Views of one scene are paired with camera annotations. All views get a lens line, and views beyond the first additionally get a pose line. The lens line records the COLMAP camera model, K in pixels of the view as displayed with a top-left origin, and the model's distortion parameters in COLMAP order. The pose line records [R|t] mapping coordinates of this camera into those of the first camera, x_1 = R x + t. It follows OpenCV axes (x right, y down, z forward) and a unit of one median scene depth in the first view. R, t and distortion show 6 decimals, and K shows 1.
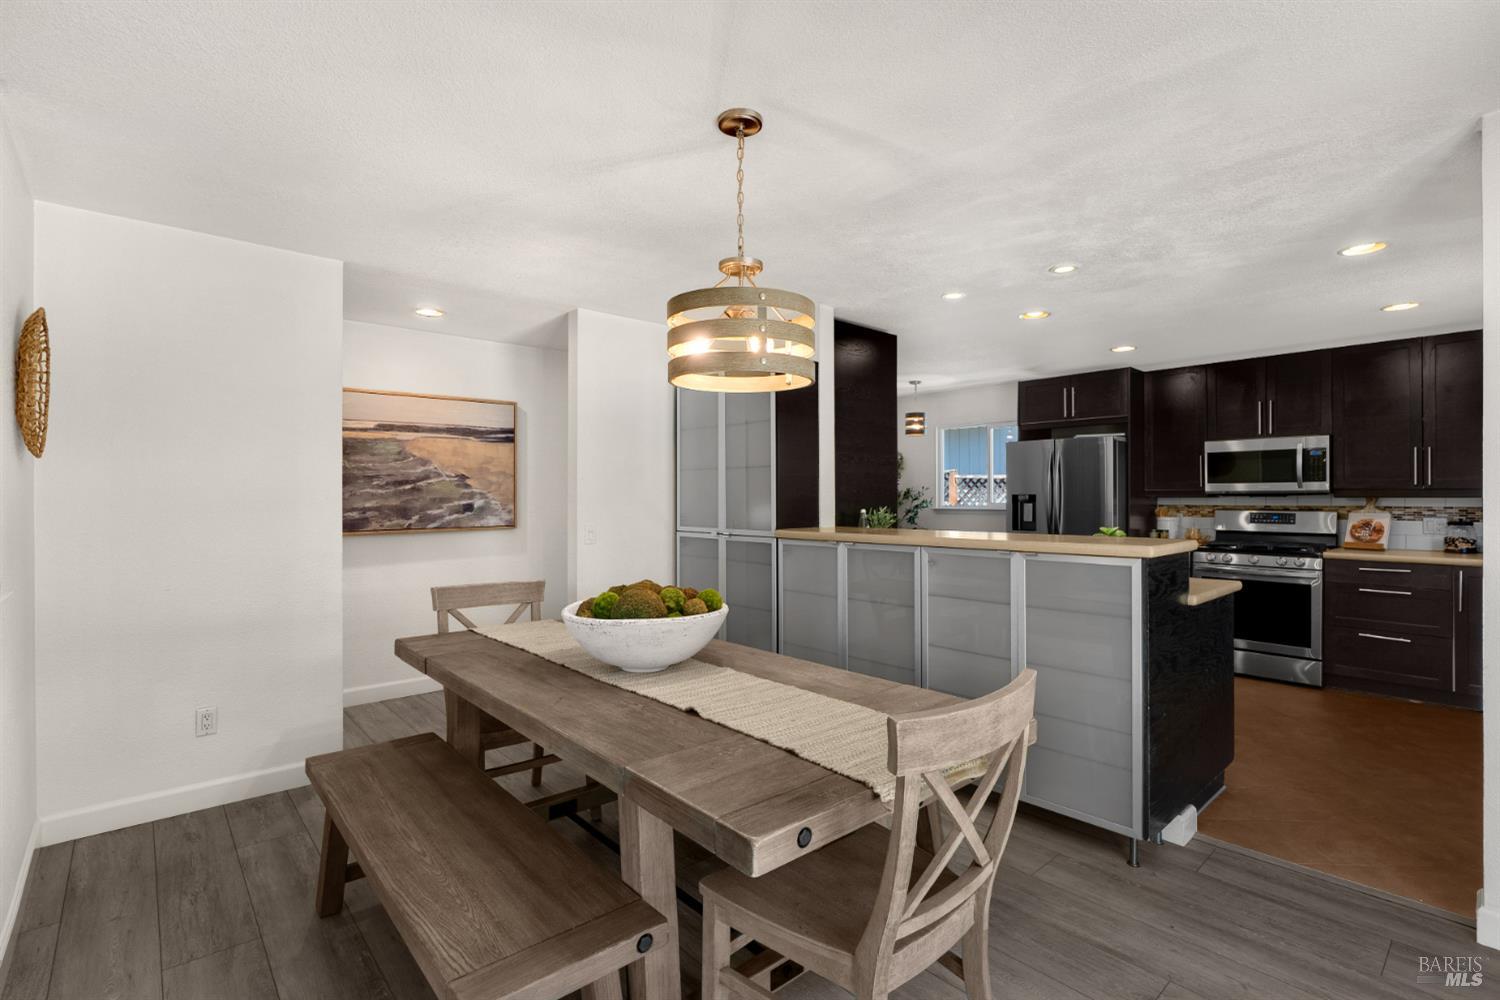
lens RADIAL K [[684.9, 0, 754.0], [0, 684.9, 497.6], [0, 0, 1]] dist [-0.001680, 0.001502]
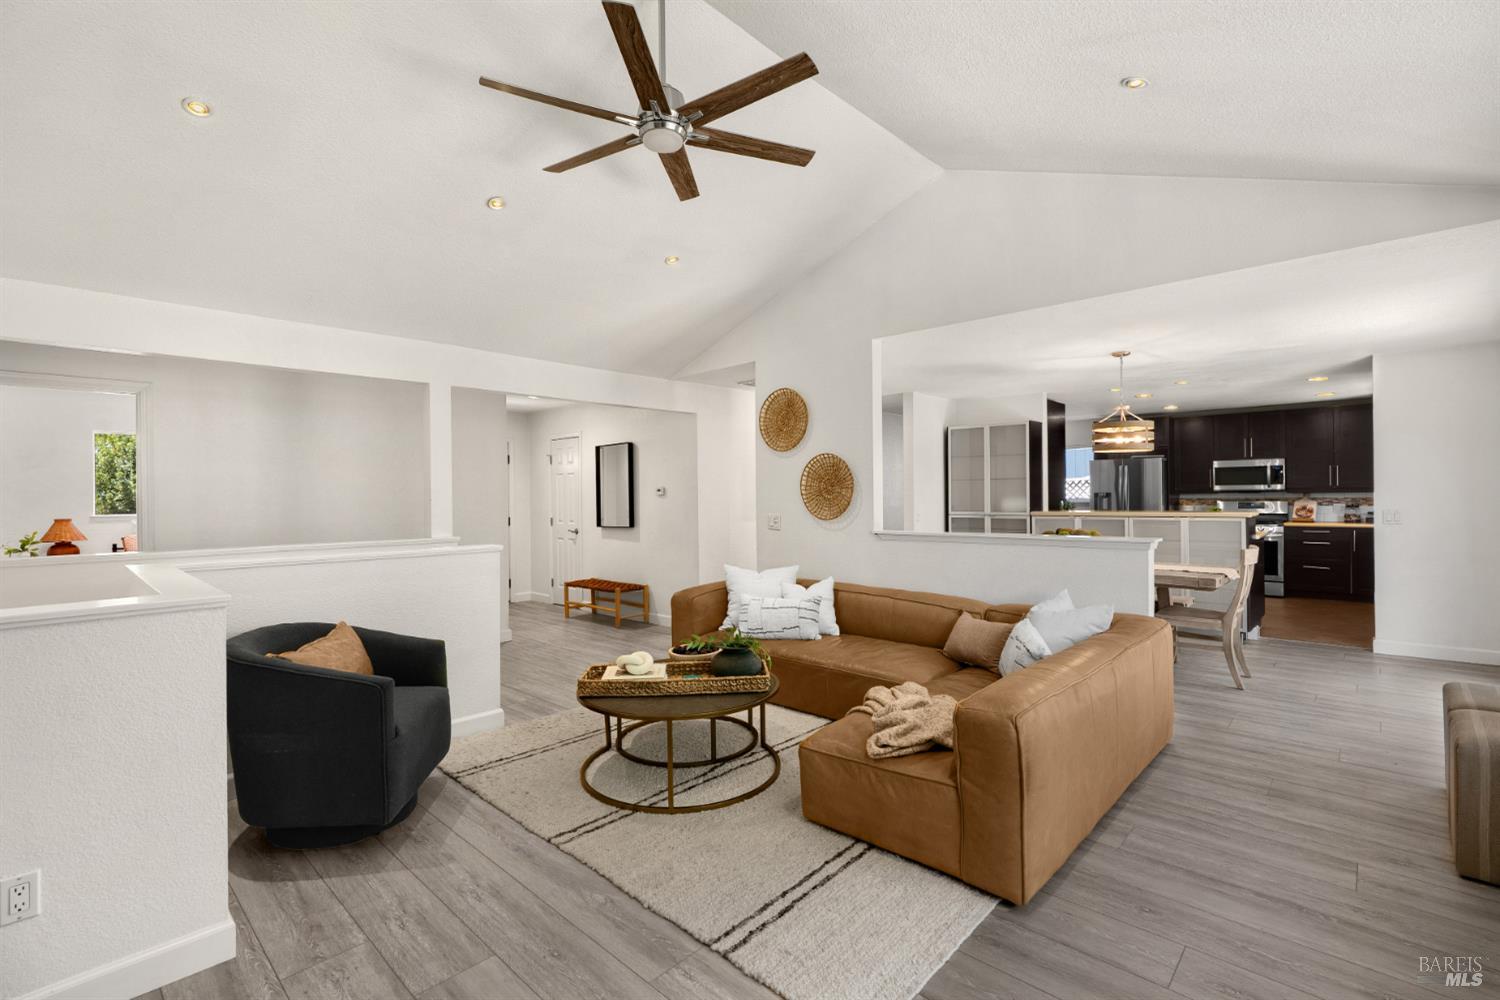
lens RADIAL K [[684.9, 0, 745.3], [0, 684.9, 497.2], [0, 0, 1]] dist [-0.001680, 0.001502]
pose [[0.994744, -0.007090, 0.102152, -0.752739], [0.007360, 0.999970, -0.002265, 0.004450], [-0.102133, 0.003005, 0.994766, -0.642907]]
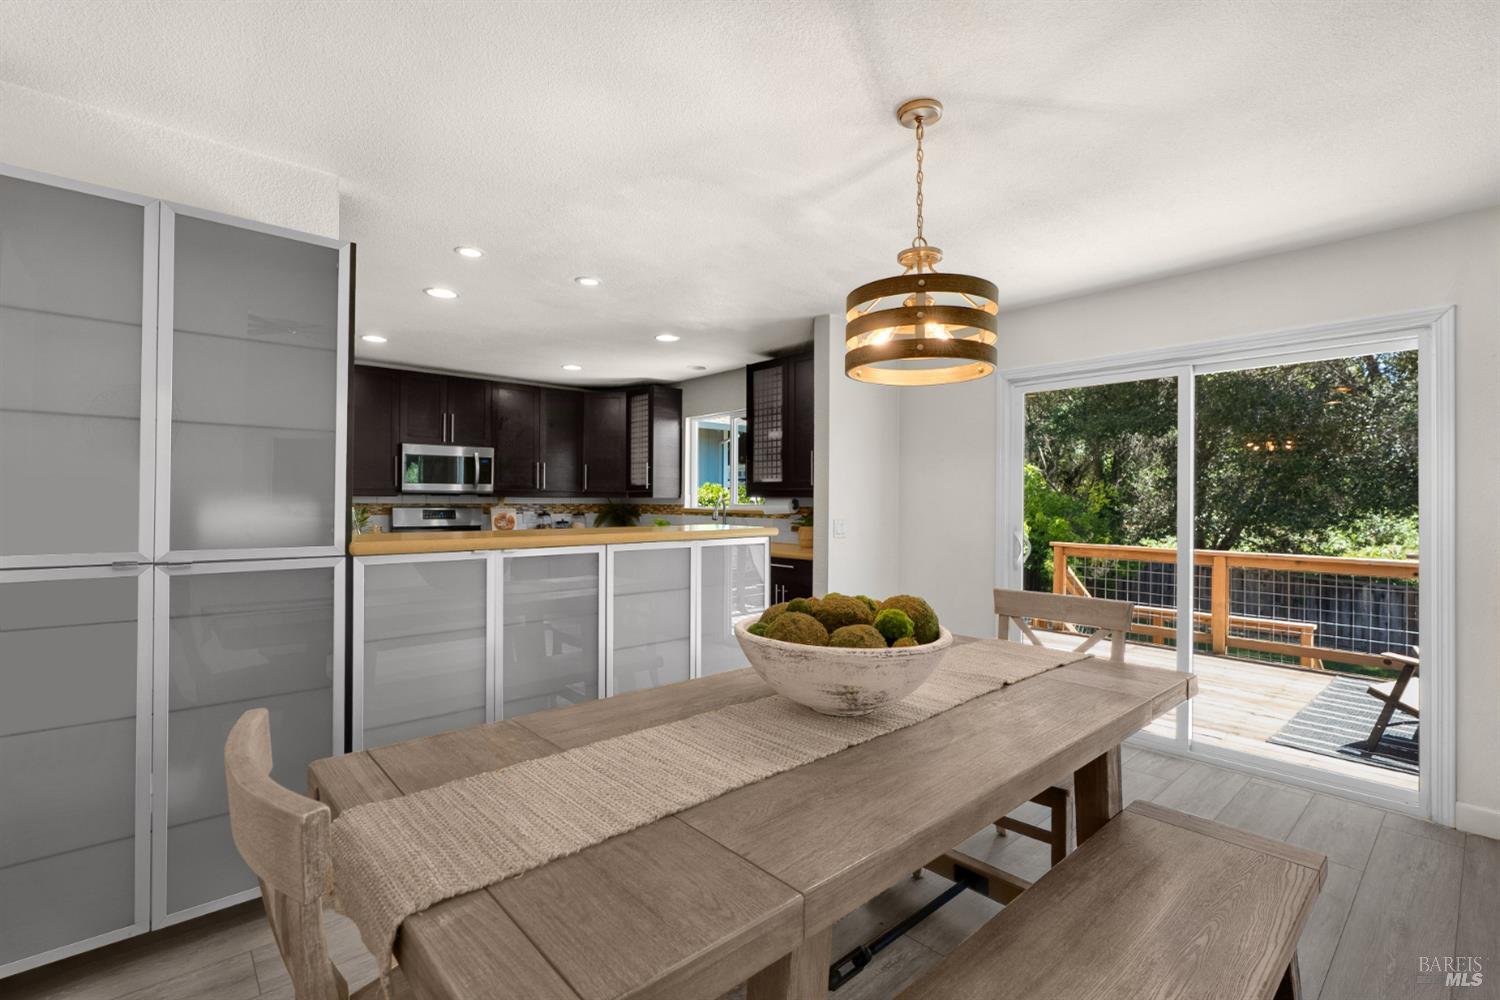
lens RADIAL K [[684.9, 0, 744.4], [0, 684.9, 490.0], [0, 0, 1]] dist [-0.001680, 0.001502]
pose [[0.004467, 0.018242, 0.999824, -0.437251], [-0.000682, 0.999833, -0.018239, 0.010361], [-0.999990, -0.000601, 0.004478, 0.524343]]
